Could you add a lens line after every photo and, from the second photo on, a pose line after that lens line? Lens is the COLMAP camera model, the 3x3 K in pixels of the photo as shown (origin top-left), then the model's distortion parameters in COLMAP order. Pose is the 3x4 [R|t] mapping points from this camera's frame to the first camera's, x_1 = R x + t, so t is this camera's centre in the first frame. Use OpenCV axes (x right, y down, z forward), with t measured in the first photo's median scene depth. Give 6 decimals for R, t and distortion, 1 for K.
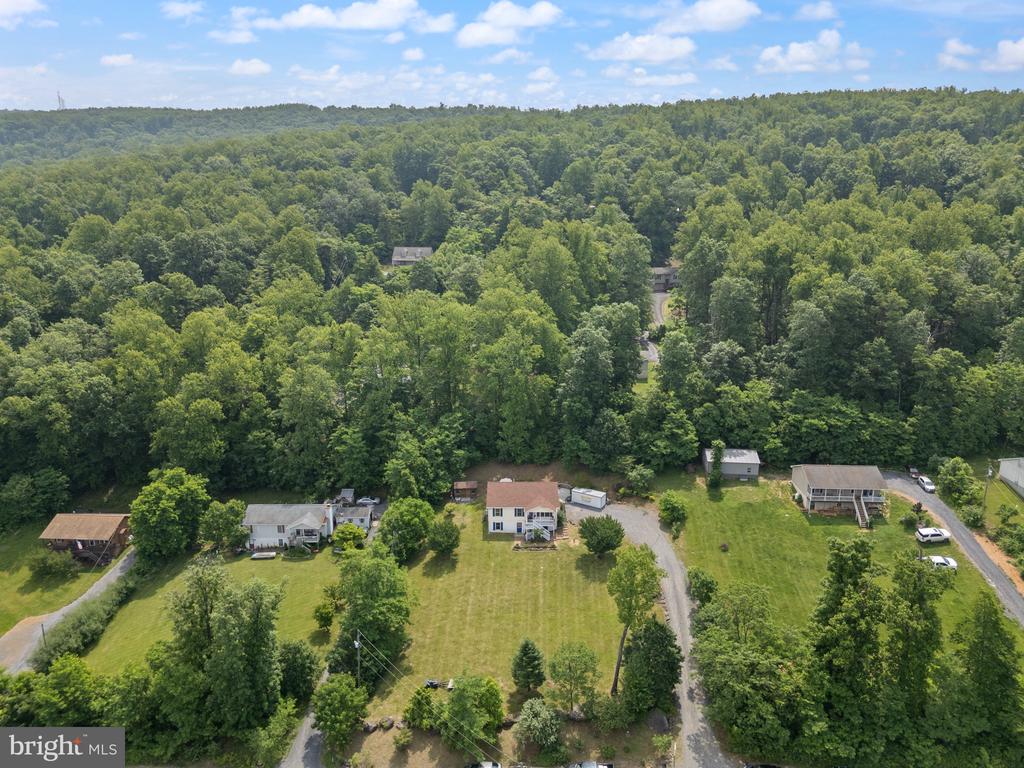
lens RADIAL K [[708.0, 0, 512.0], [0, 708.0, 384.0], [0, 0, 1]] dist [0.106070, -0.185483]
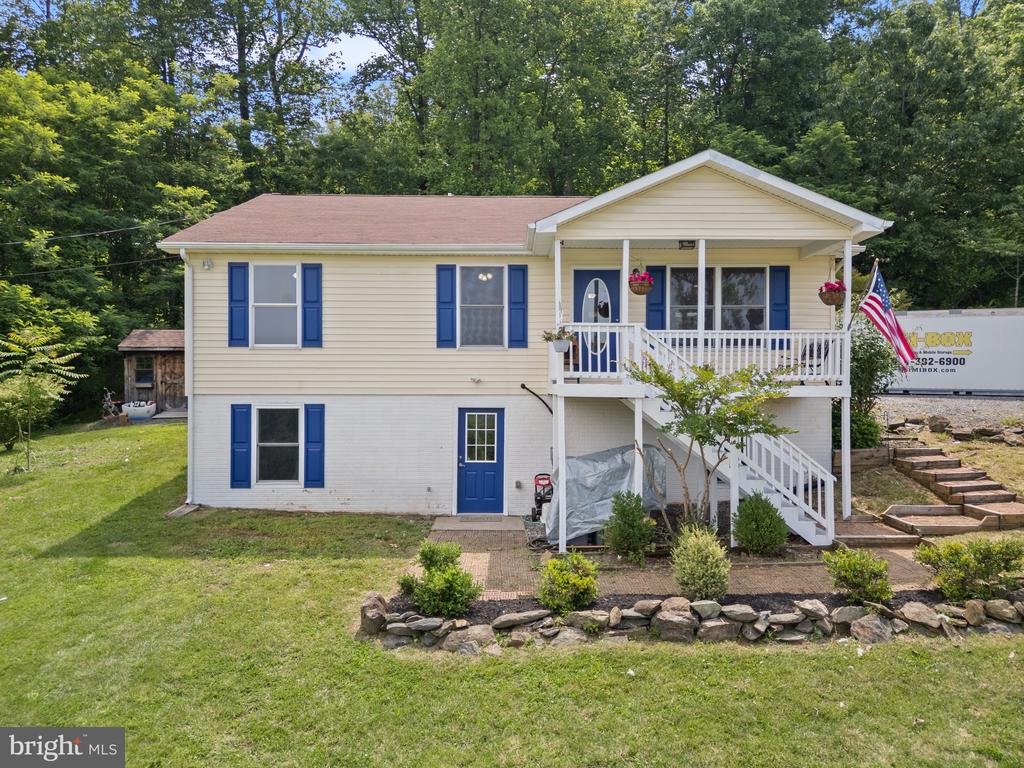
lens RADIAL K [[708.0, 0, 512.0], [0, 708.0, 384.0], [0, 0, 1]] dist [0.106070, -0.185483]
pose [[0.999659, 0.006183, 0.025374, 0.012268], [0.000022, 0.971371, -0.237569, 0.217074], [-0.026116, 0.237489, 0.971039, 0.897199]]
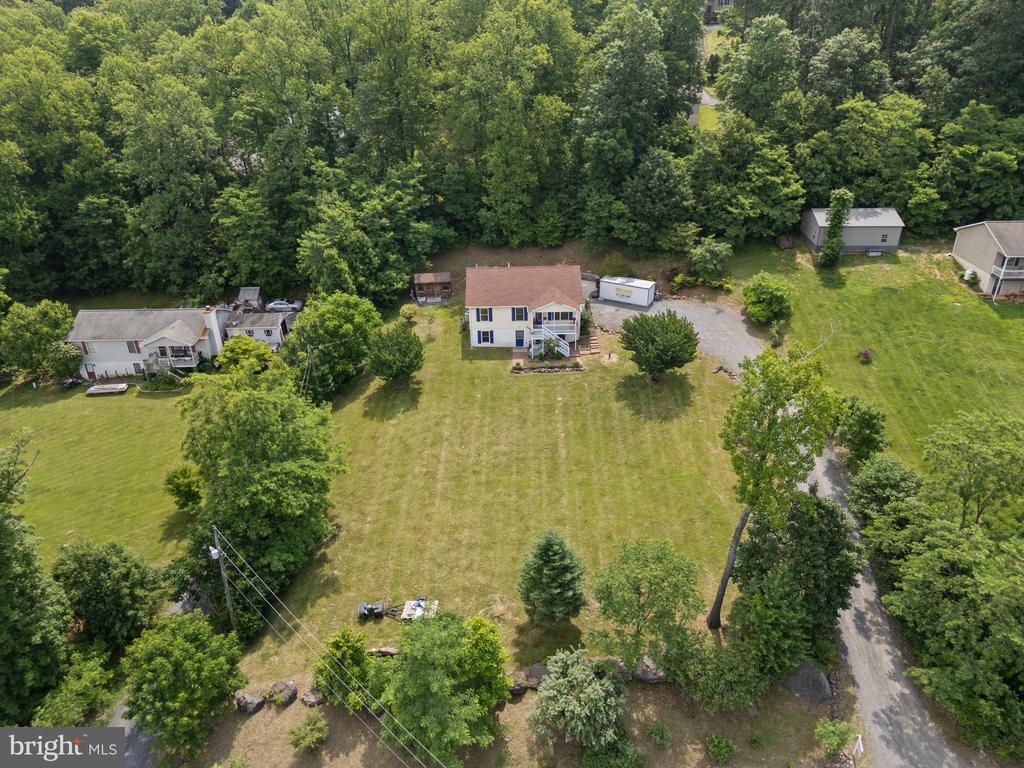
lens RADIAL K [[708.0, 0, 512.0], [0, 708.0, 384.0], [0, 0, 1]] dist [0.106070, -0.185483]
pose [[0.999533, -0.024113, 0.018764, -0.009219], [0.019126, 0.972723, 0.231180, 0.097248], [-0.023827, -0.230713, 0.972730, 0.385784]]
